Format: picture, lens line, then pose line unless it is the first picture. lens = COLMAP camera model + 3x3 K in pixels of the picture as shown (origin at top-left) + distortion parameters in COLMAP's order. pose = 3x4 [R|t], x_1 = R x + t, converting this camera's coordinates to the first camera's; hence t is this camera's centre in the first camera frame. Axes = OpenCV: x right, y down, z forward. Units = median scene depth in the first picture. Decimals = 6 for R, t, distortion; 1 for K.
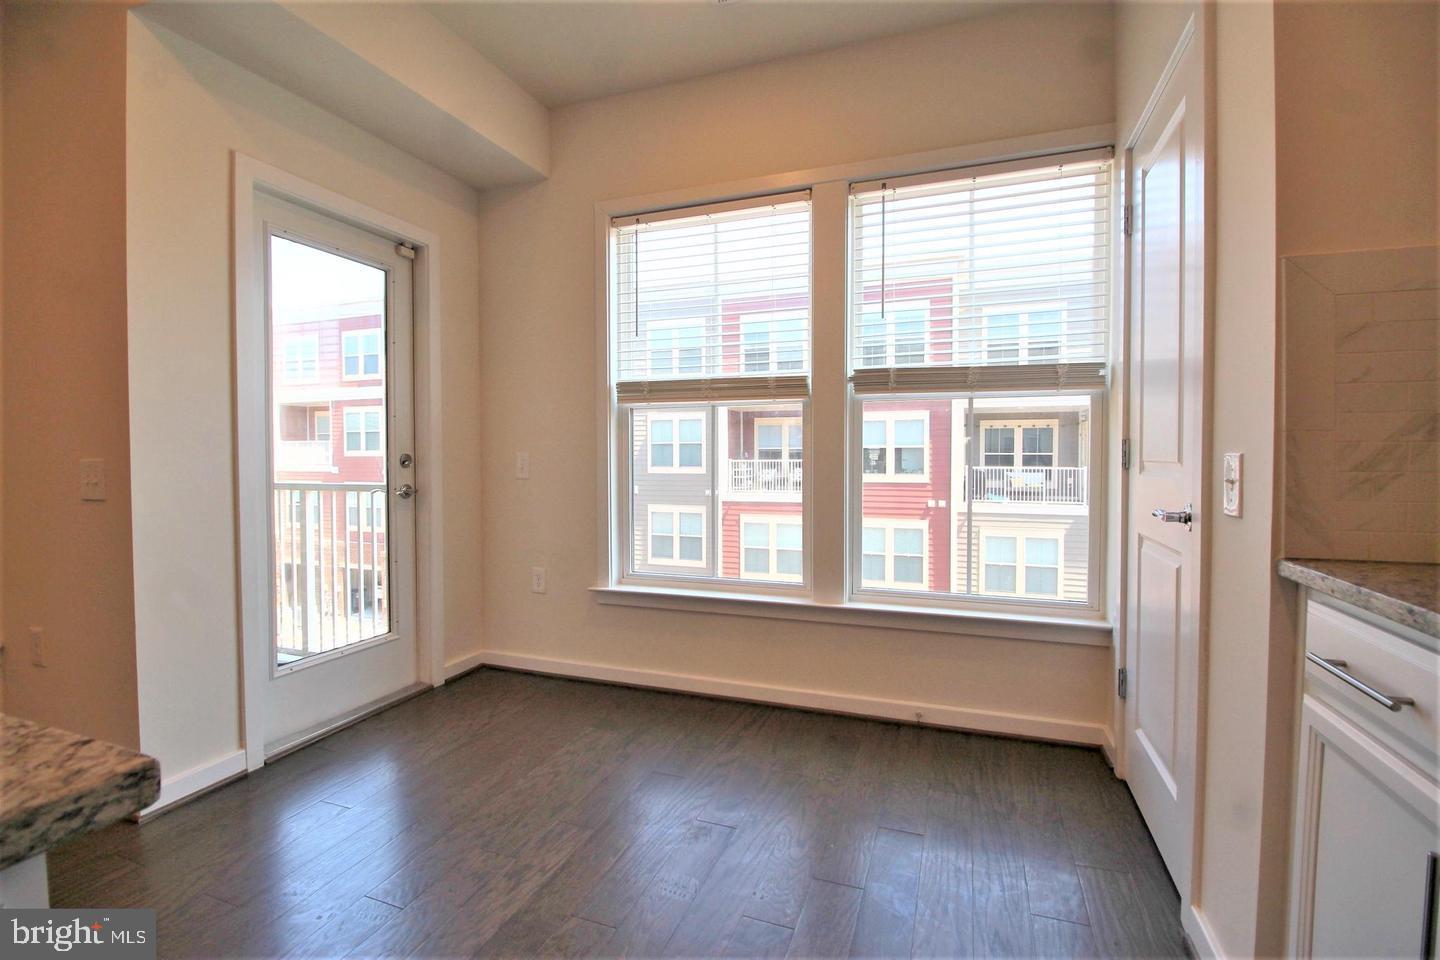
lens RADIAL K [[674.6, 0, 697.8], [0, 674.6, 481.6], [0, 0, 1]] dist [-0.003659, -0.000081]
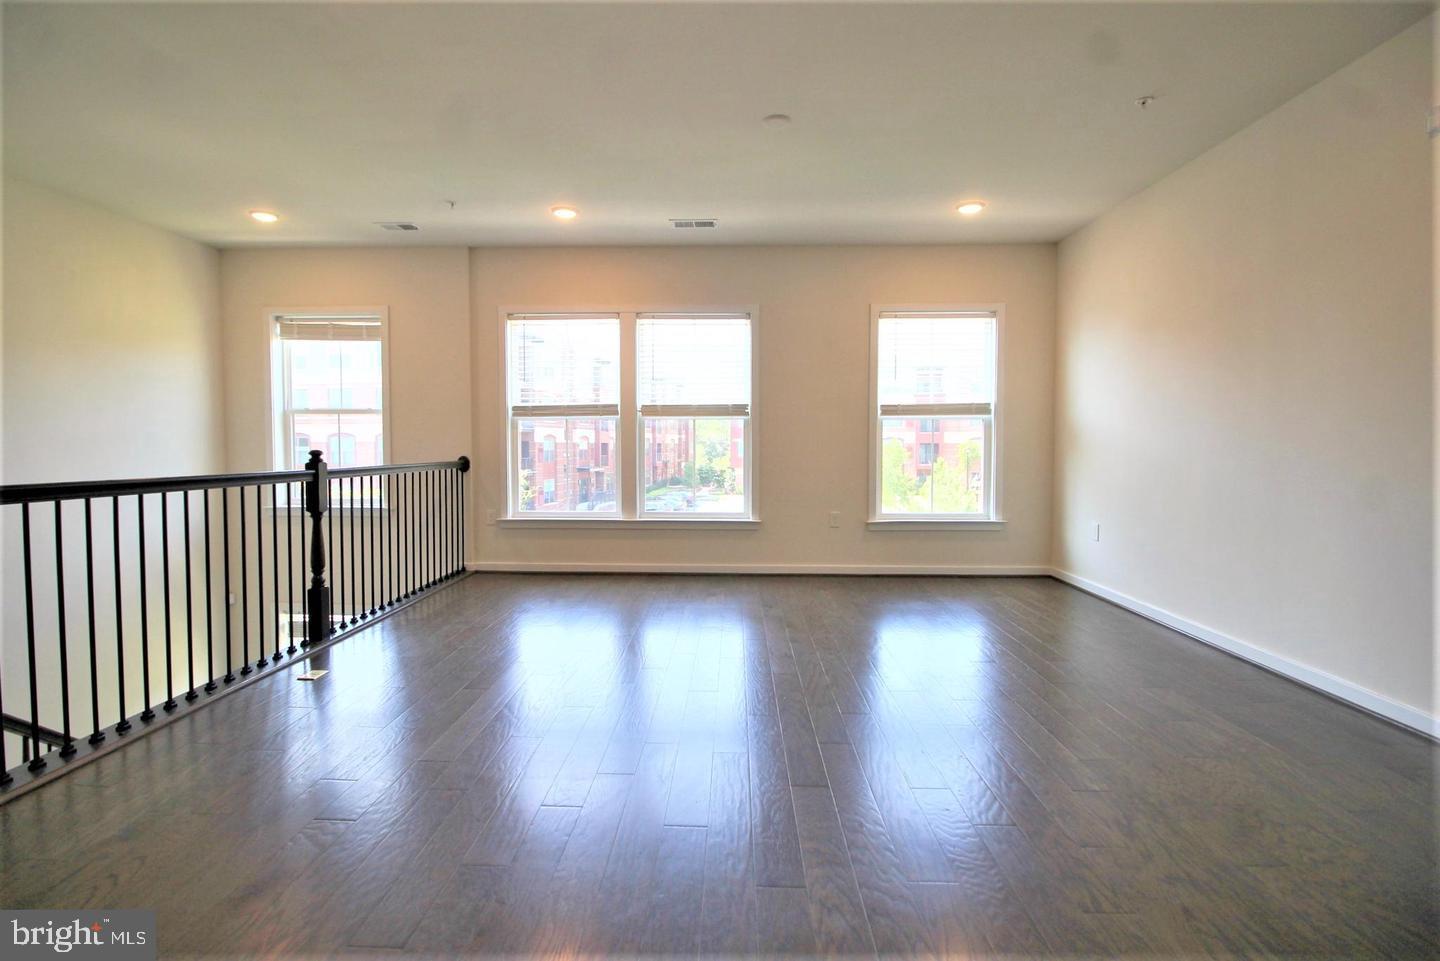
lens RADIAL K [[674.6, 0, 711.4], [0, 674.6, 474.1], [0, 0, 1]] dist [-0.003659, -0.000081]
pose [[0.938299, -0.009952, 0.345681, -0.268361], [0.006586, 0.999919, 0.010909, 0.022561], [-0.345762, -0.007959, 0.938289, -0.961844]]
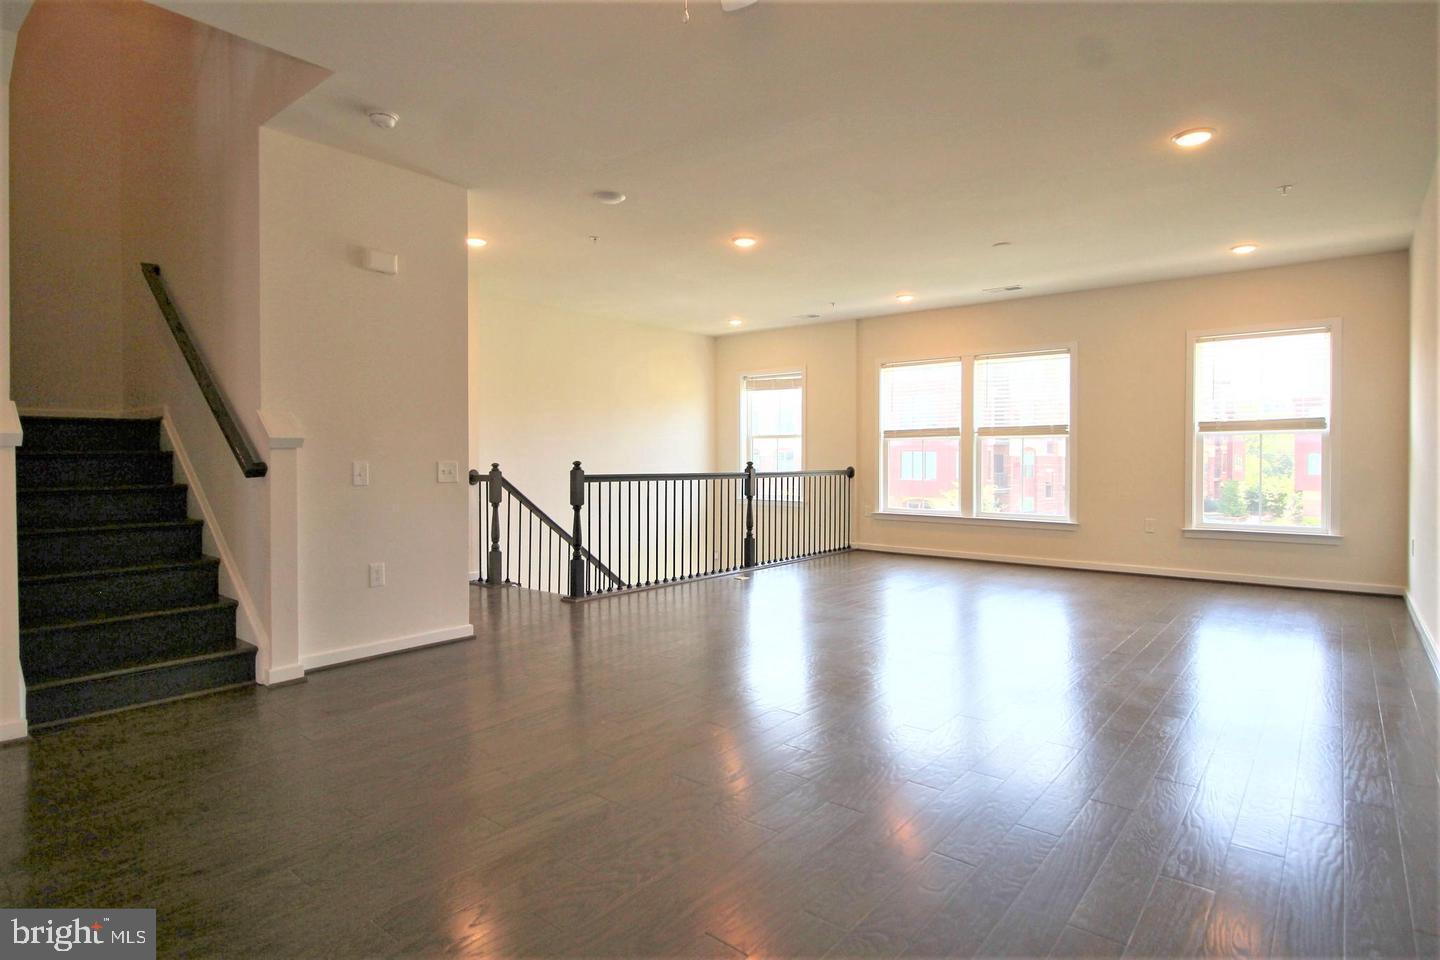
lens RADIAL K [[756.0, 0, 712.3], [0, 756.0, 468.6], [0, 0, 1]] dist [-0.012326, -0.001383]
pose [[0.955767, 0.008923, -0.293988, 0.108723], [-0.014516, 0.999753, -0.016848, 0.056358], [0.293765, 0.020370, 0.955661, -2.019545]]
